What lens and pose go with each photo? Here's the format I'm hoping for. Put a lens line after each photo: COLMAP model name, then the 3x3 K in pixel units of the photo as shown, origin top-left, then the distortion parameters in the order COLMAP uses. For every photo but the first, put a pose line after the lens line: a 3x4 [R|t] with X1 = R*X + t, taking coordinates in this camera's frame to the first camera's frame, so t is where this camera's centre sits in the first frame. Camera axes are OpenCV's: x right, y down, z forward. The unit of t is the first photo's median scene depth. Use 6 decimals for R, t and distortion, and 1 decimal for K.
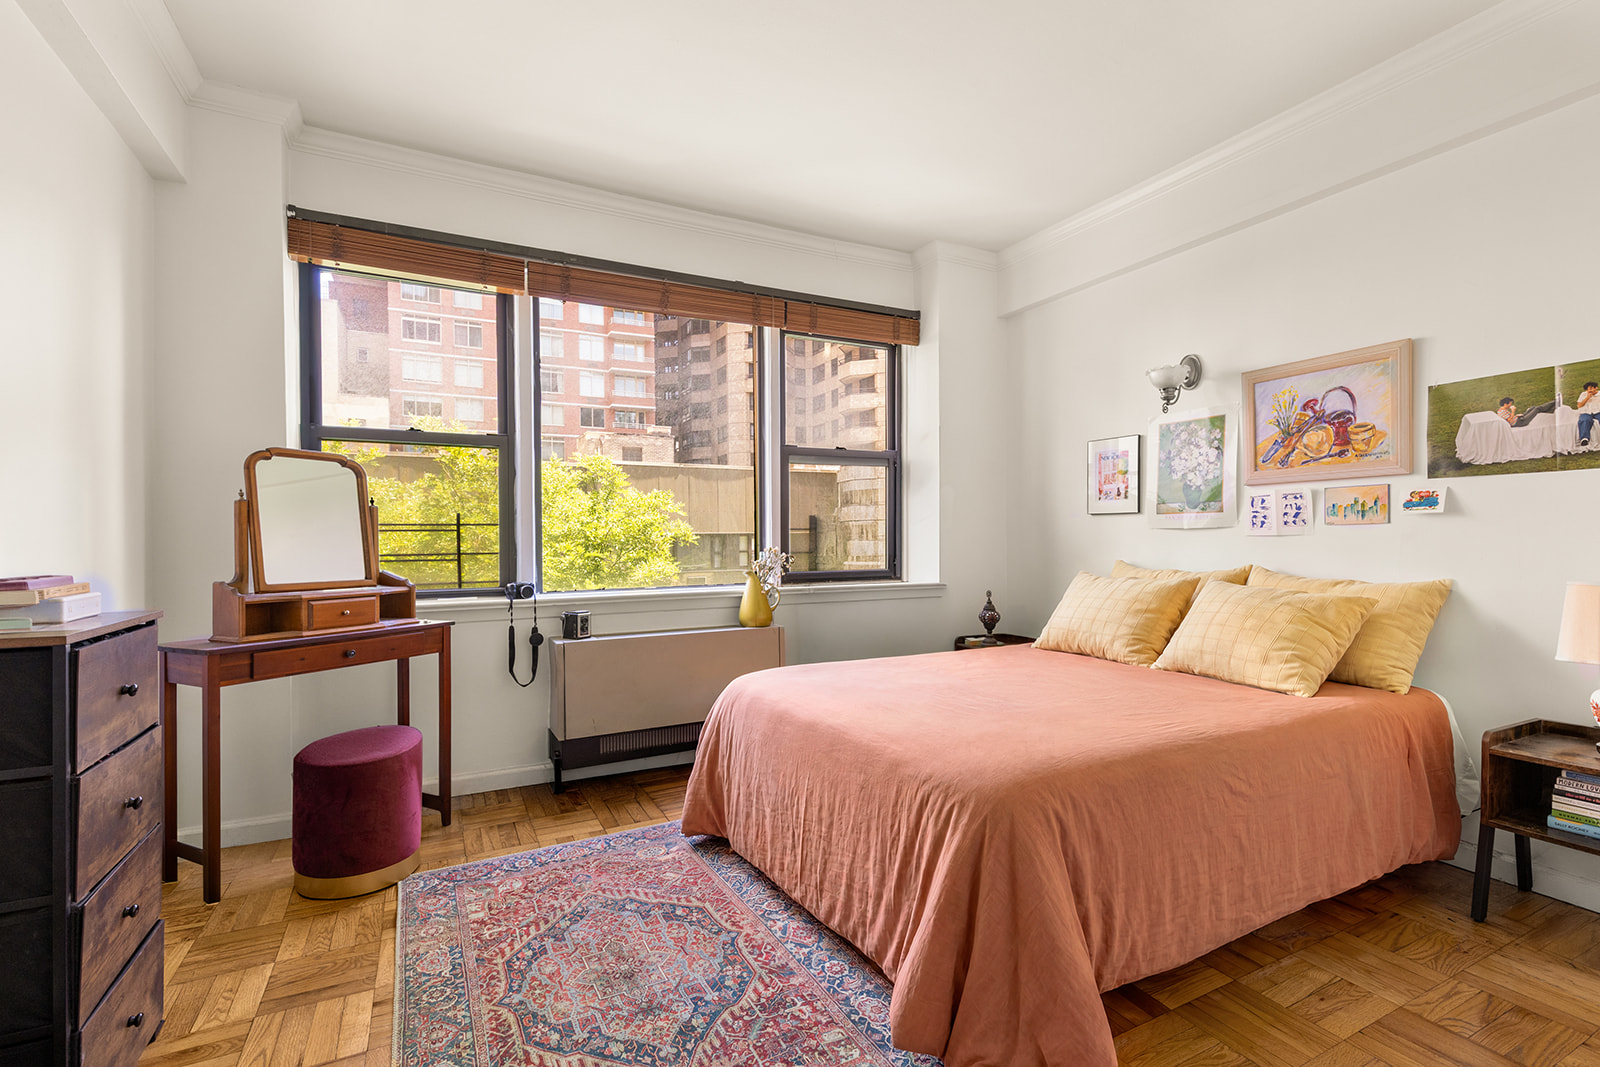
lens RADIAL K [[725.4, 0, 812.7], [0, 725.4, 524.6], [0, 0, 1]] dist [-0.000722, 0.000000]
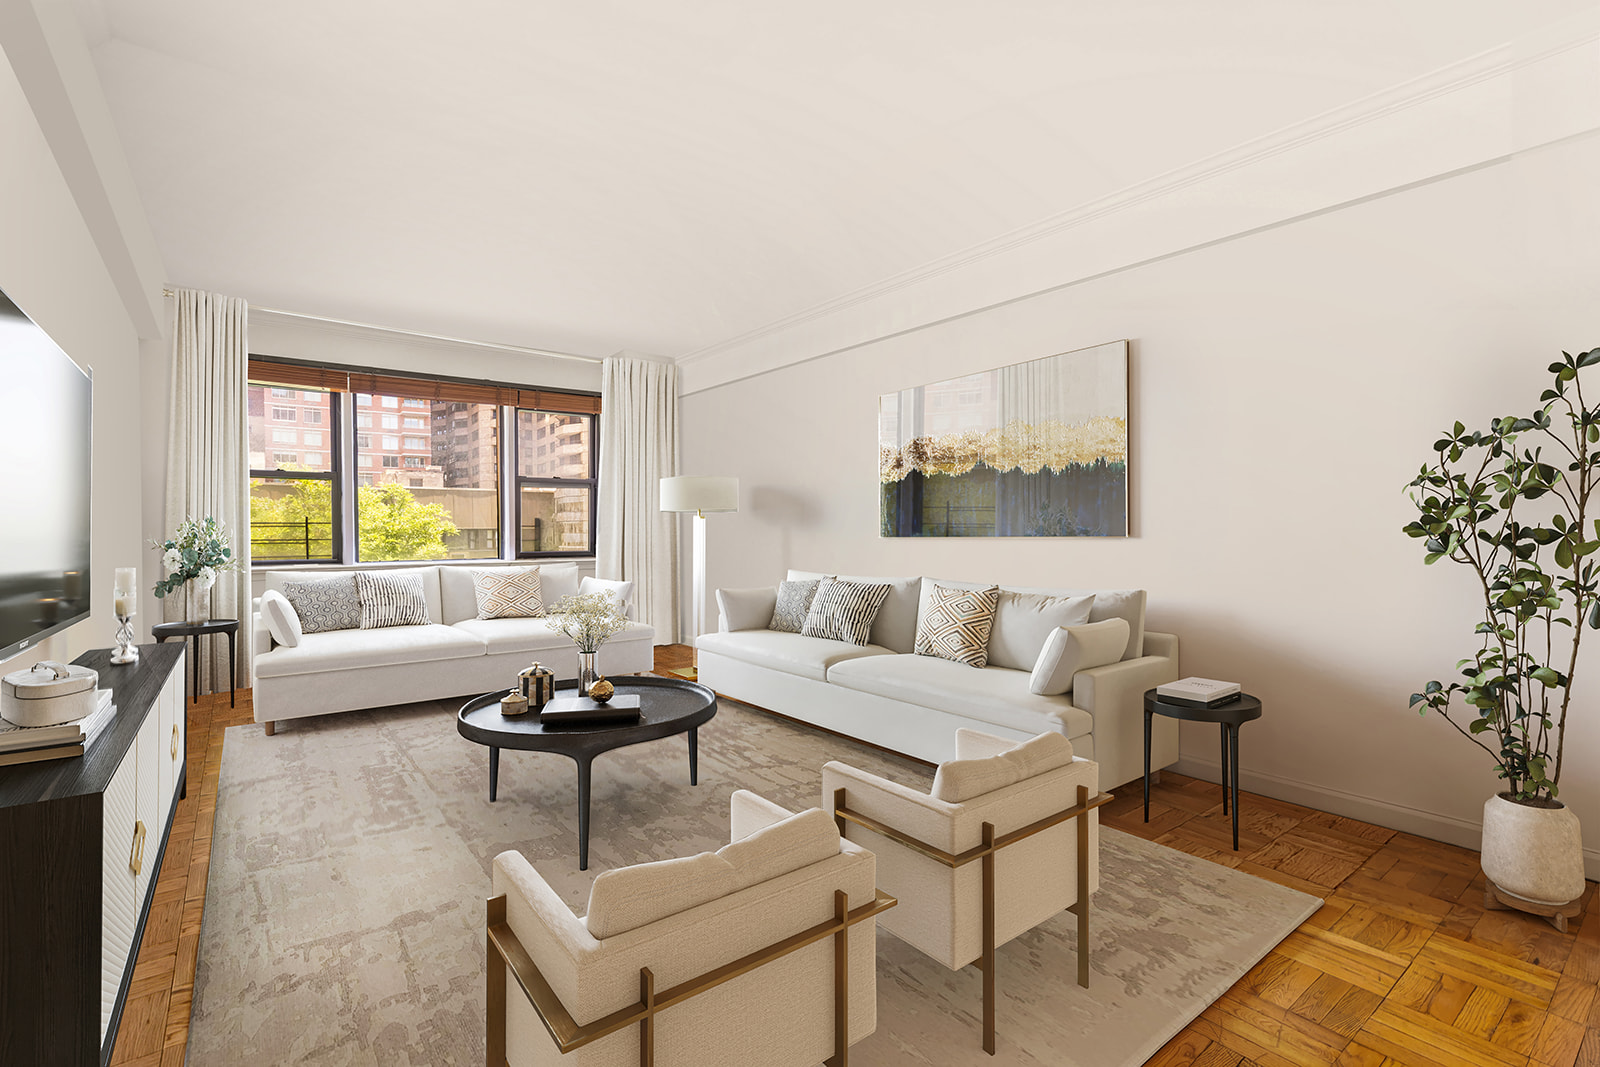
lens RADIAL K [[725.4, 0, 803.6], [0, 725.4, 525.4], [0, 0, 1]] dist [-0.000722, 0.000000]
pose [[0.982932, -0.004847, 0.183905, 0.330716], [0.006352, 0.999951, -0.007597, 0.023158], [-0.183859, 0.008635, 0.982915, -0.842011]]
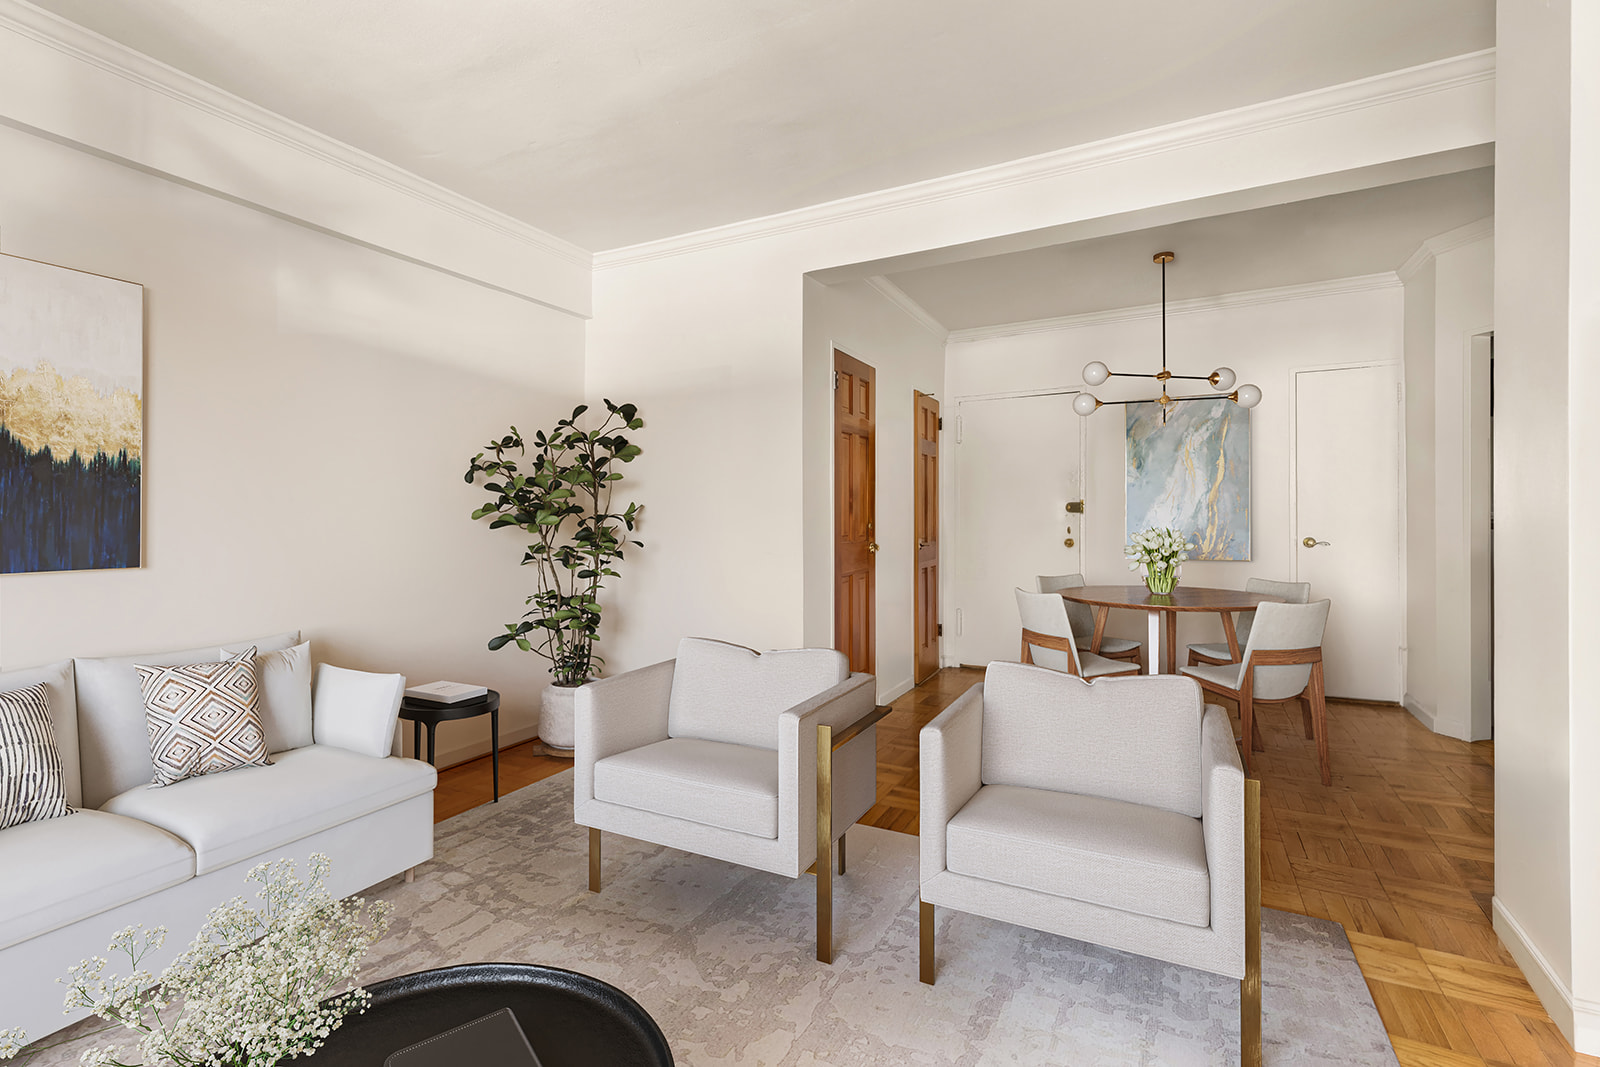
lens RADIAL K [[725.4, 0, 811.0], [0, 725.4, 541.1], [0, 0, 1]] dist [-0.000722, 0.000000]
pose [[-0.591227, 0.000594, 0.806505, -0.753617], [0.001405, 0.999999, 0.000294, -0.017423], [-0.806504, 0.001306, -0.591228, 1.695539]]
